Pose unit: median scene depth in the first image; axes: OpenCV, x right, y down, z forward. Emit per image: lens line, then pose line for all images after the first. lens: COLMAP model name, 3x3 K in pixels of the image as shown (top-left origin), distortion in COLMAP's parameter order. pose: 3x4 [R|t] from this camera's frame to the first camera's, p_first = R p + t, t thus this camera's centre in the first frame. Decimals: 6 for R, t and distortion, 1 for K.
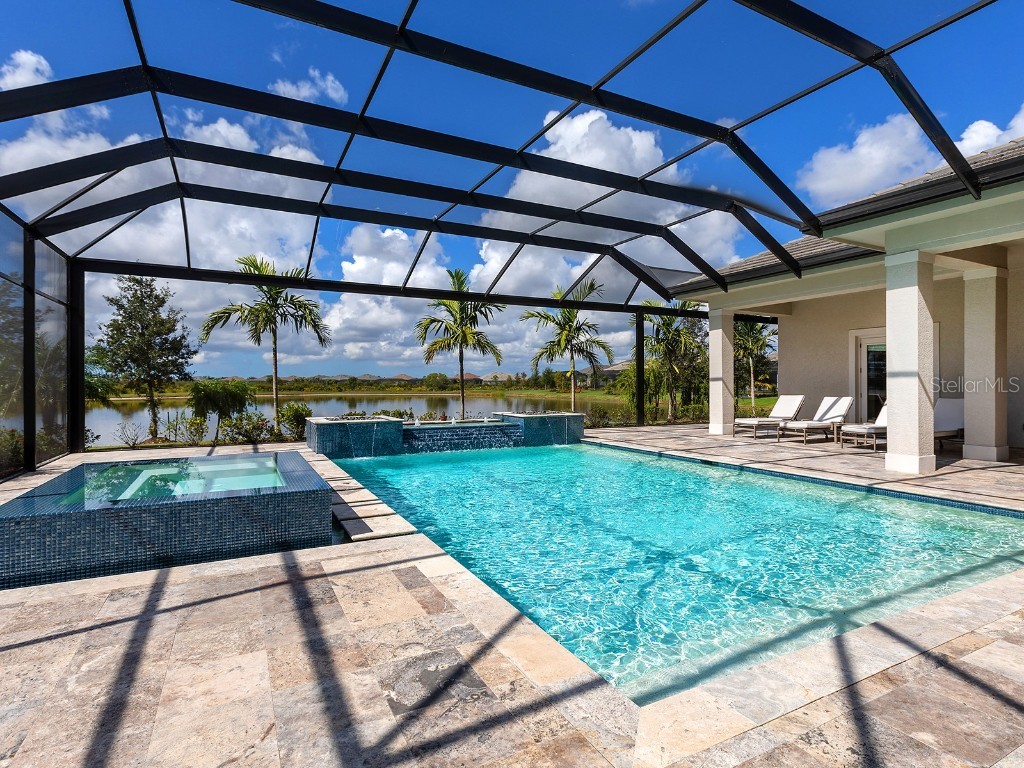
lens RADIAL K [[537.7, 0, 509.3], [0, 537.7, 382.0], [0, 0, 1]] dist [0.002890, 0.000193]
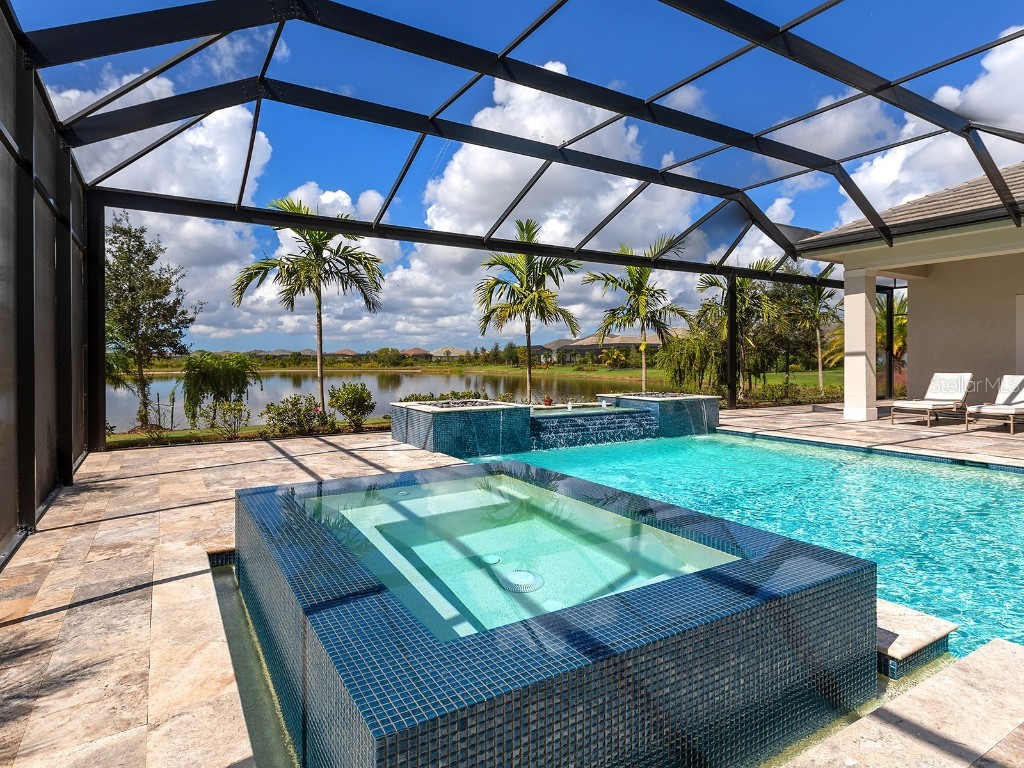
lens RADIAL K [[569.7, 0, 483.4], [0, 569.7, 364.5], [0, 0, 1]] dist [-0.019069, 0.001098]
pose [[0.999040, 0.000254, 0.043800, -0.193027], [-0.000797, 0.999923, 0.012376, 0.001266], [-0.043793, -0.012399, 0.998964, 0.128344]]
